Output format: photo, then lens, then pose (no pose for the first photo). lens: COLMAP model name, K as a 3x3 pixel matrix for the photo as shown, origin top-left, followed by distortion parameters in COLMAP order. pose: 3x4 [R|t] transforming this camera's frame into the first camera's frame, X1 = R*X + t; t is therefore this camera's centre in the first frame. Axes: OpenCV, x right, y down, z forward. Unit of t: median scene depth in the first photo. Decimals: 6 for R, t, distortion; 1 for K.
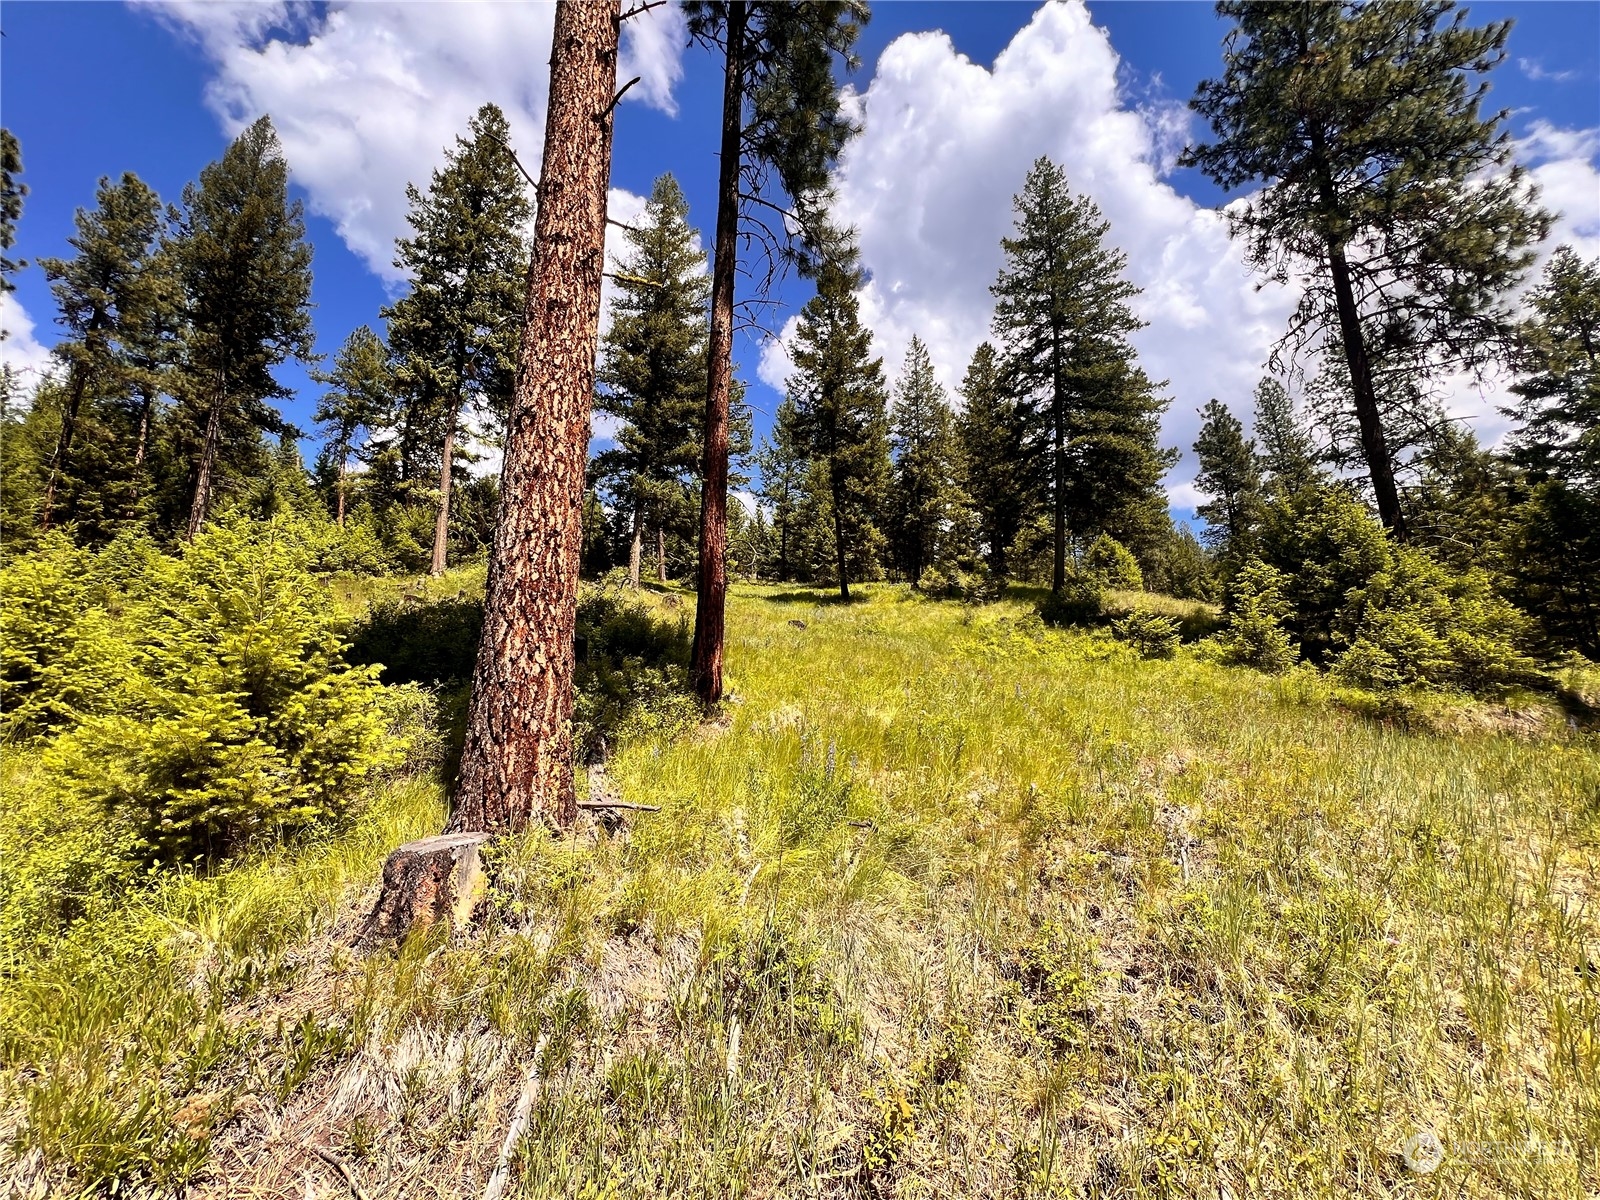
lens RADIAL K [[637.3, 0, 804.3], [0, 637.3, 599.8], [0, 0, 1]] dist [0.000974, -0.000003]
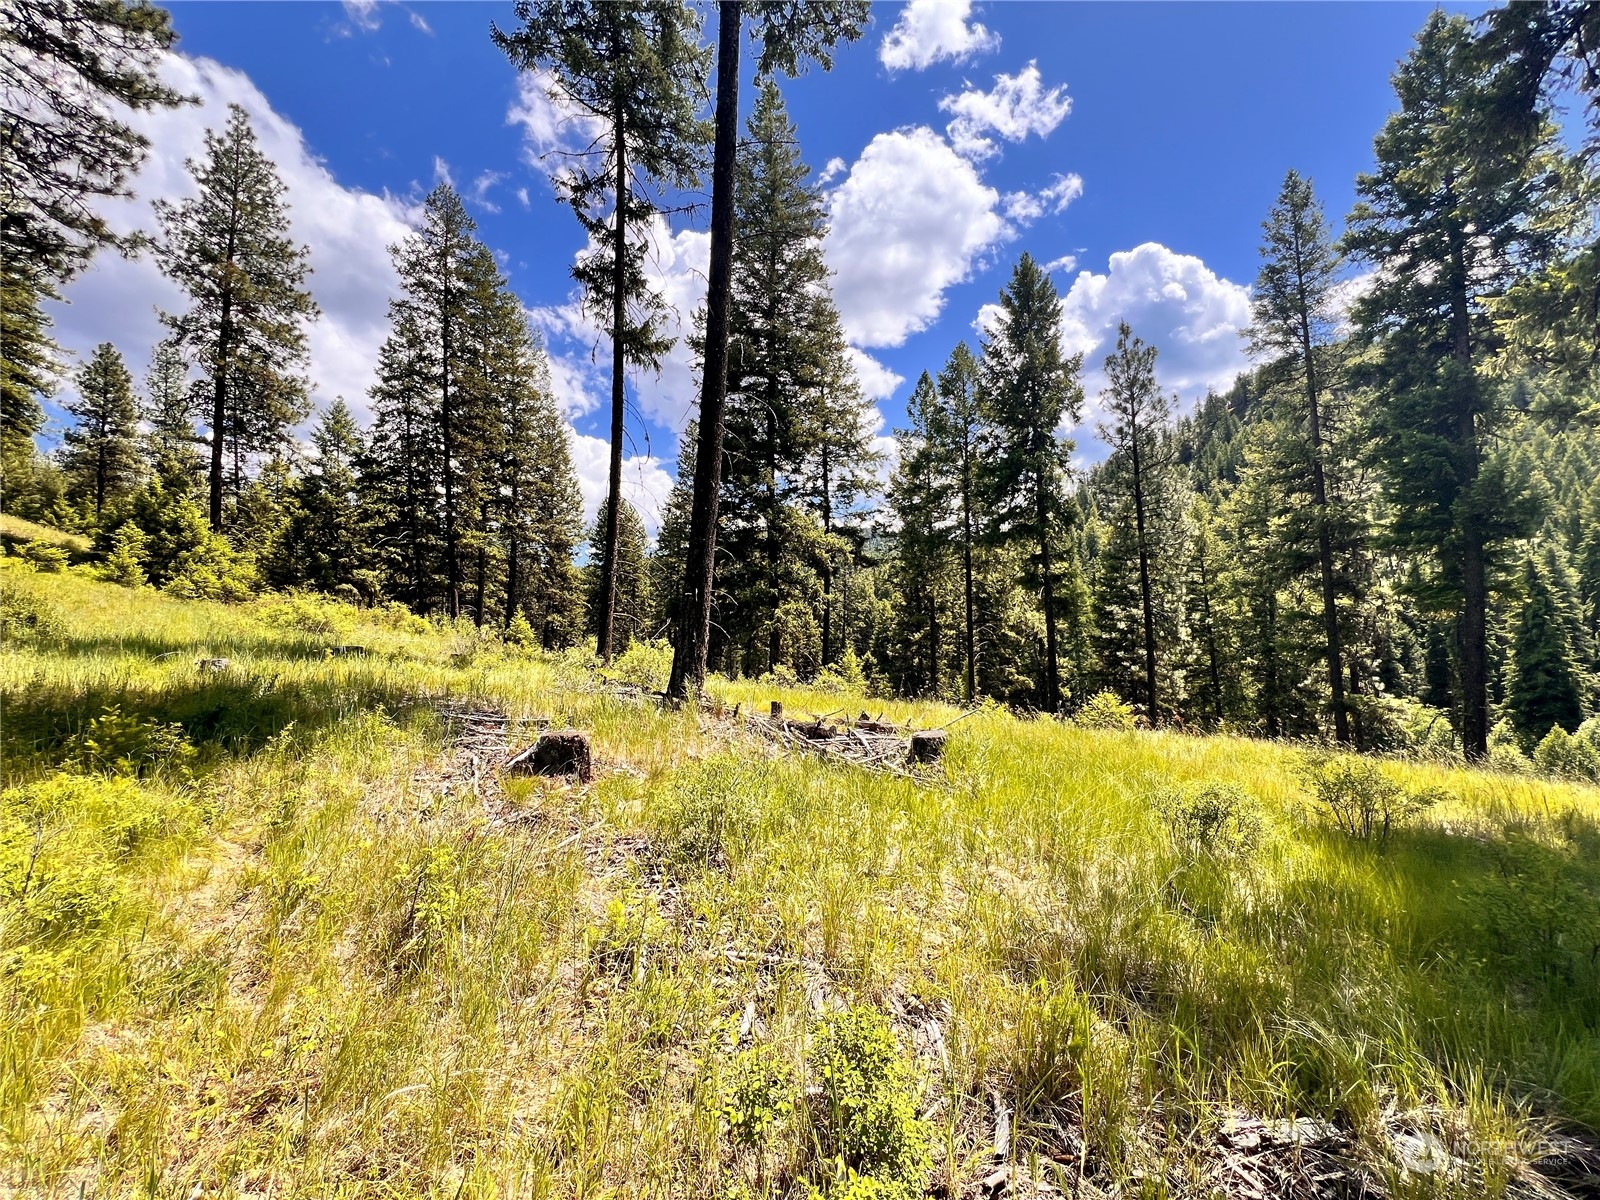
lens RADIAL K [[637.3, 0, 804.2], [0, 637.3, 601.7], [0, 0, 1]] dist [0.000974, -0.000003]
pose [[0.097595, 0.083327, 0.991732, -0.928162], [-0.177507, 0.981968, -0.065038, -0.076609], [-0.979268, -0.169692, 0.110626, -1.160312]]
